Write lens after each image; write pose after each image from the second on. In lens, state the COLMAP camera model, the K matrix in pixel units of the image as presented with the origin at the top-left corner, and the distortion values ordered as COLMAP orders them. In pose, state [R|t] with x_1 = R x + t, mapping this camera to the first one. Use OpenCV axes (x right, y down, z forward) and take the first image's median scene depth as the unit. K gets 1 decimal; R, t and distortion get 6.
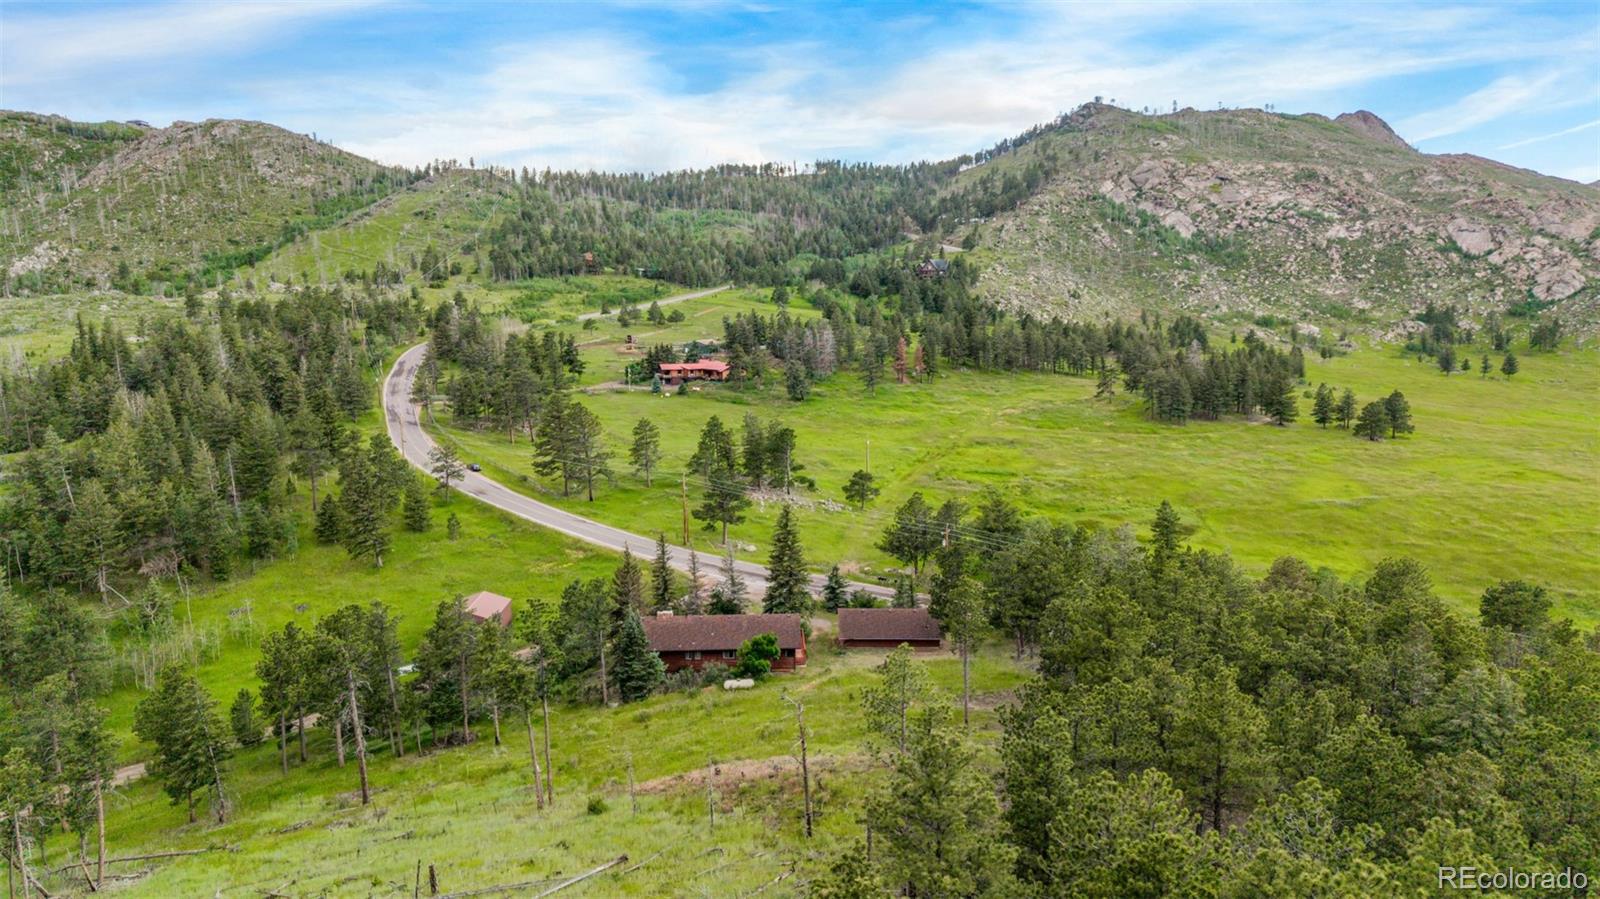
lens RADIAL K [[1083.0, 0, 800.0], [0, 1083.0, 449.5], [0, 0, 1]] dist [0.008485, -0.003644]
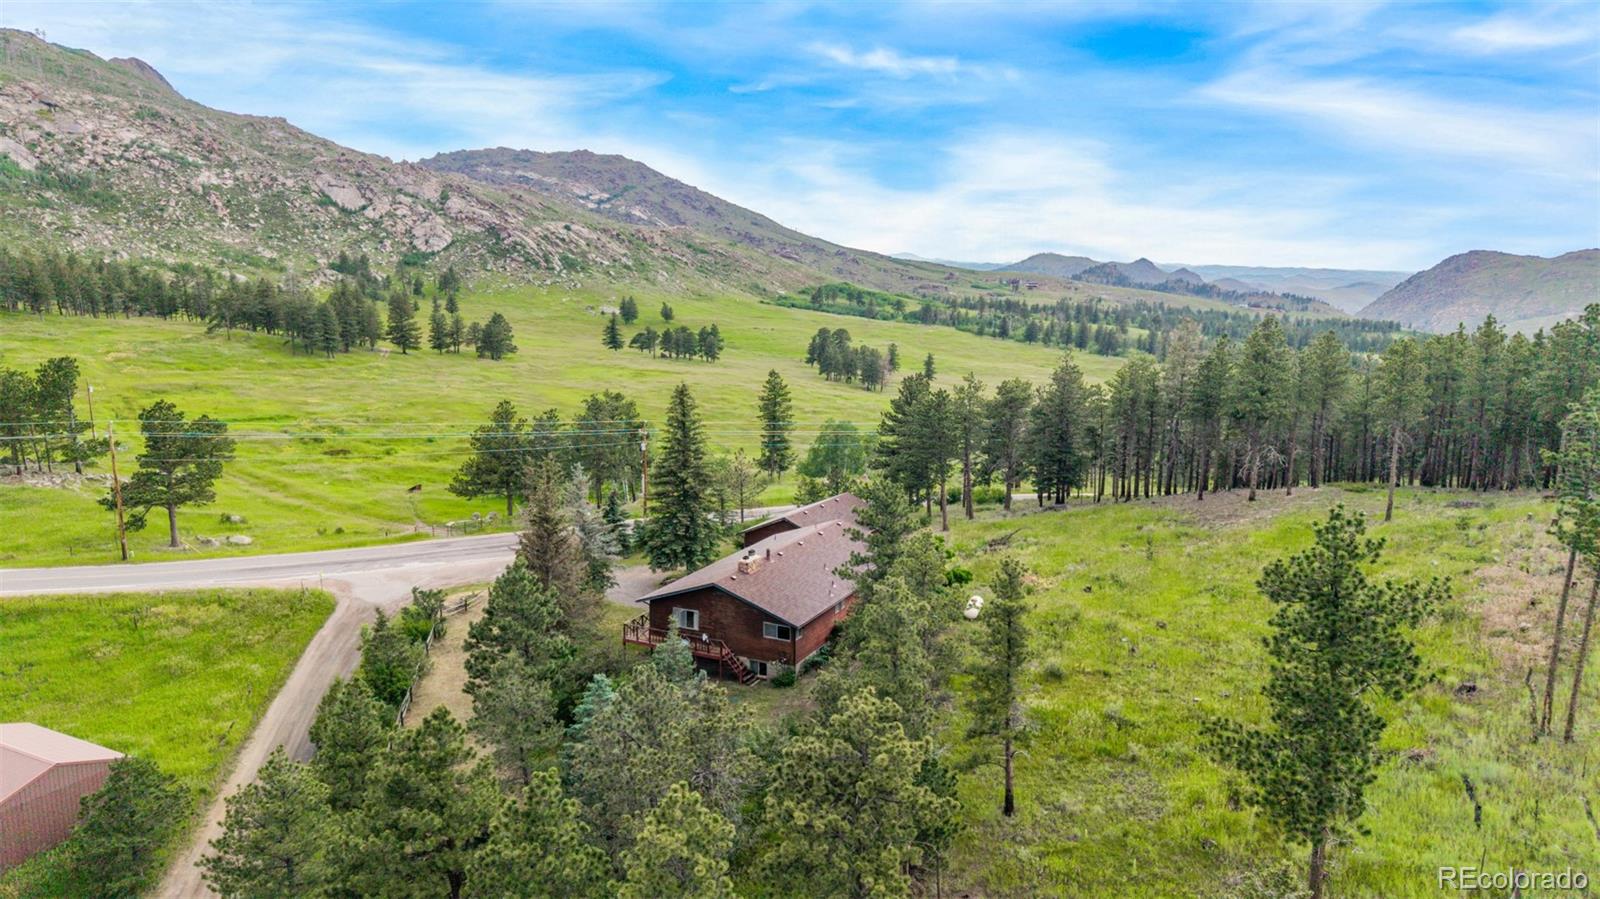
lens RADIAL K [[1083.0, 0, 800.0], [0, 1083.0, 449.5], [0, 0, 1]] dist [0.008485, -0.003644]
pose [[0.476686, -0.136487, 0.868413, -0.113392], [0.118312, 0.988846, 0.090473, 0.007477], [-0.871076, 0.059616, 0.487518, 0.115244]]
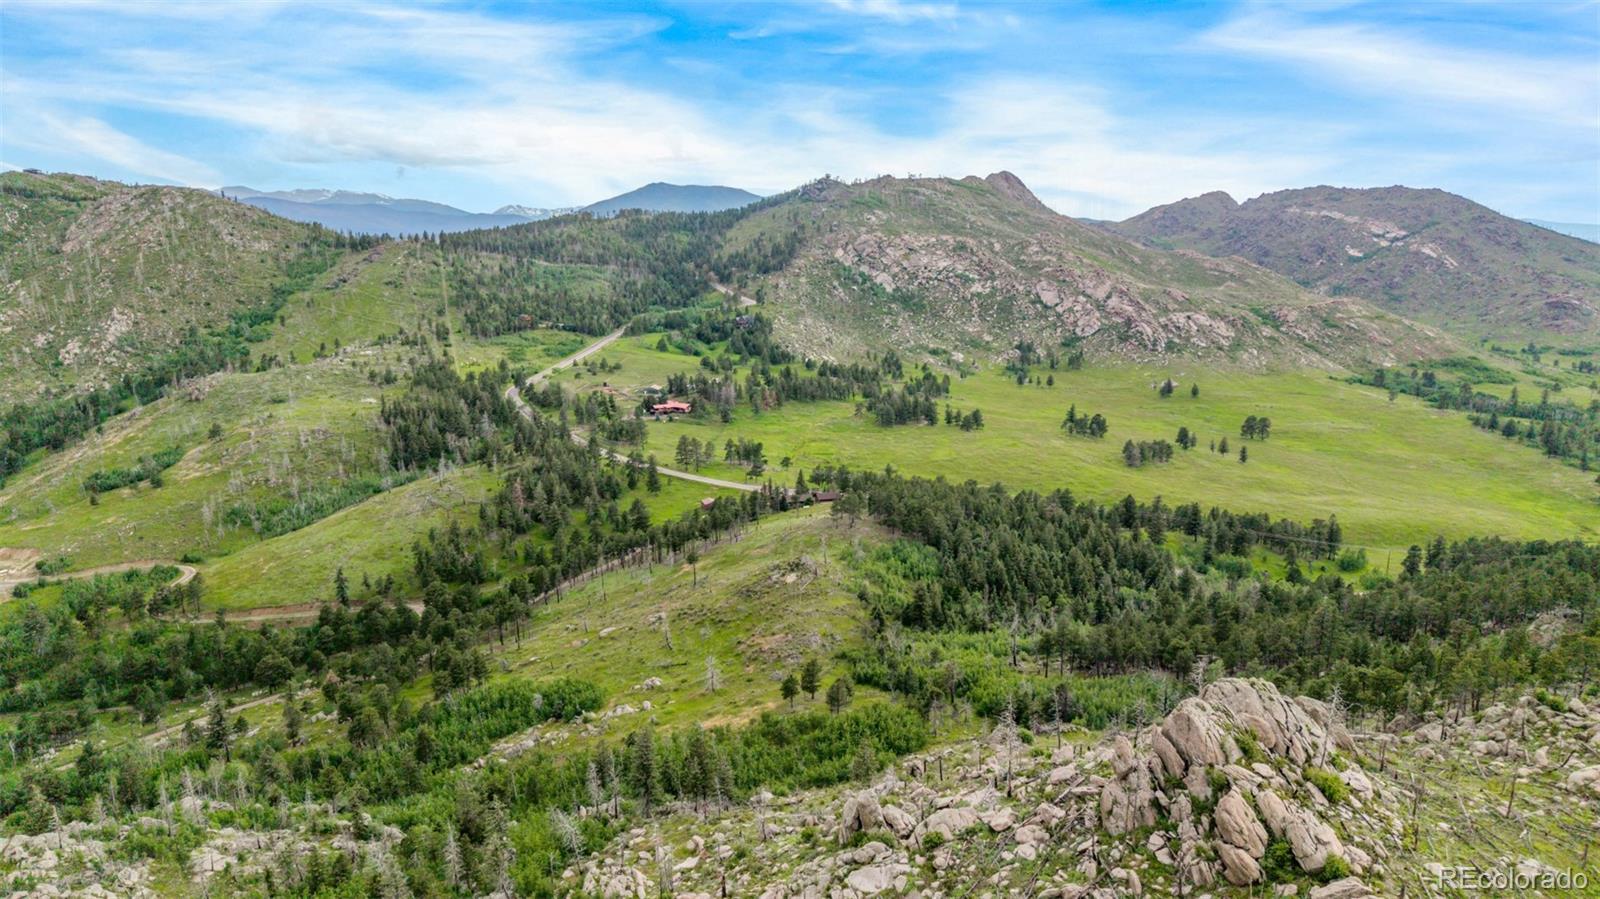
lens RADIAL K [[1100.3, 0, 800.0], [0, 1100.3, 449.5], [0, 0, 1]] dist [0.159140, -0.000852]
pose [[0.966289, -0.044239, 0.253631, -0.206064], [0.034891, 0.998540, 0.041239, -0.037281], [-0.255085, -0.031000, 0.966422, -0.579450]]
